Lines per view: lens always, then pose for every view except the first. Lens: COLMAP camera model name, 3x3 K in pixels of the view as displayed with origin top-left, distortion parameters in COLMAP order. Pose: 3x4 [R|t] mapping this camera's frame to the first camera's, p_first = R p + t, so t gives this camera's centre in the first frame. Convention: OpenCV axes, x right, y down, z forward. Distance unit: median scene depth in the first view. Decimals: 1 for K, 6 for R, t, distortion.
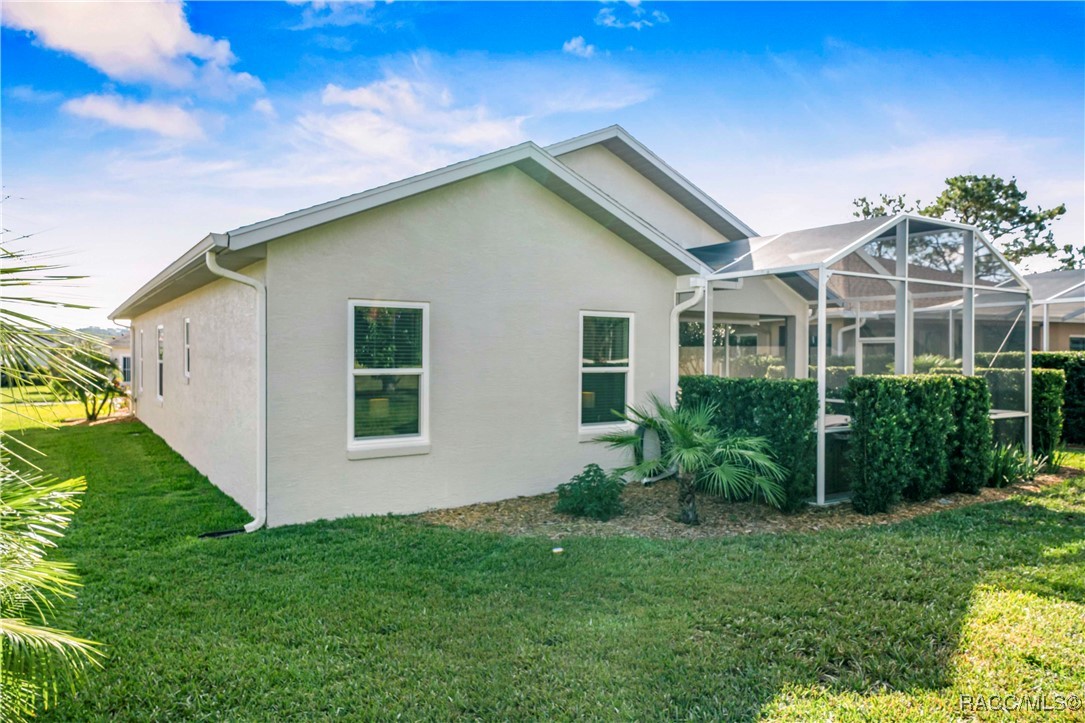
lens RADIAL K [[714.0, 0, 543.0], [0, 714.0, 360.7], [0, 0, 1]] dist [0.060728, 0.004774]
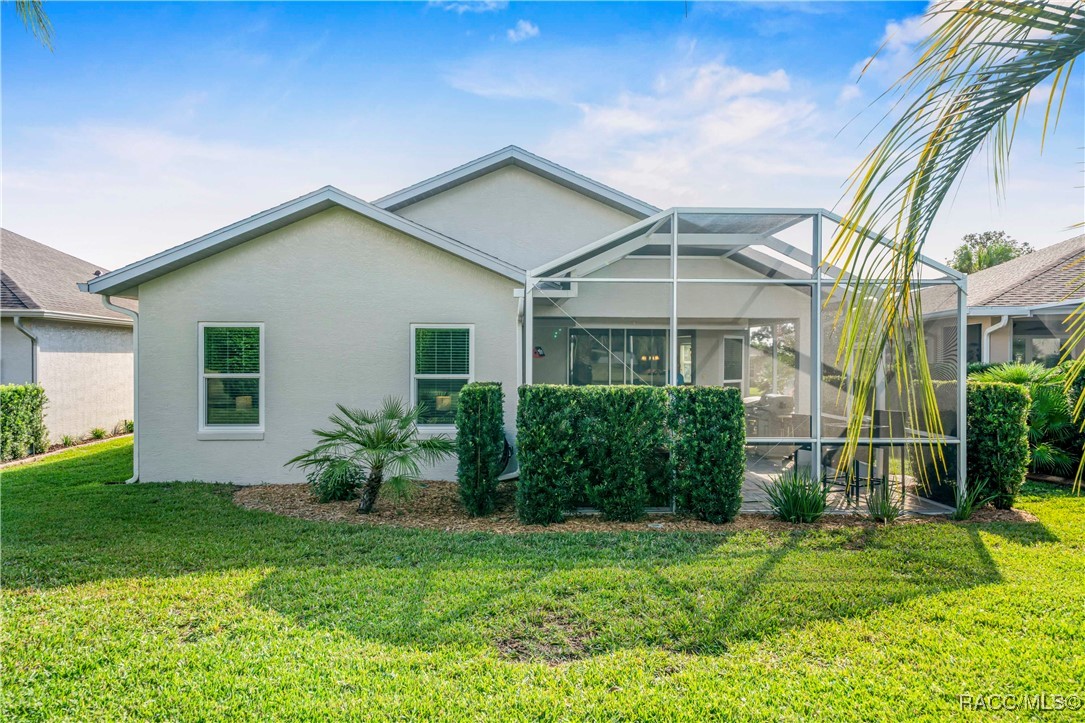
lens RADIAL K [[714.0, 0, 541.5], [0, 714.0, 368.8], [0, 0, 1]] dist [0.060728, 0.004774]
pose [[0.846900, 0.006349, -0.531714, 0.951256], [-0.004276, 0.999978, 0.005129, -0.006407], [0.531735, -0.002070, 0.846909, 0.171304]]
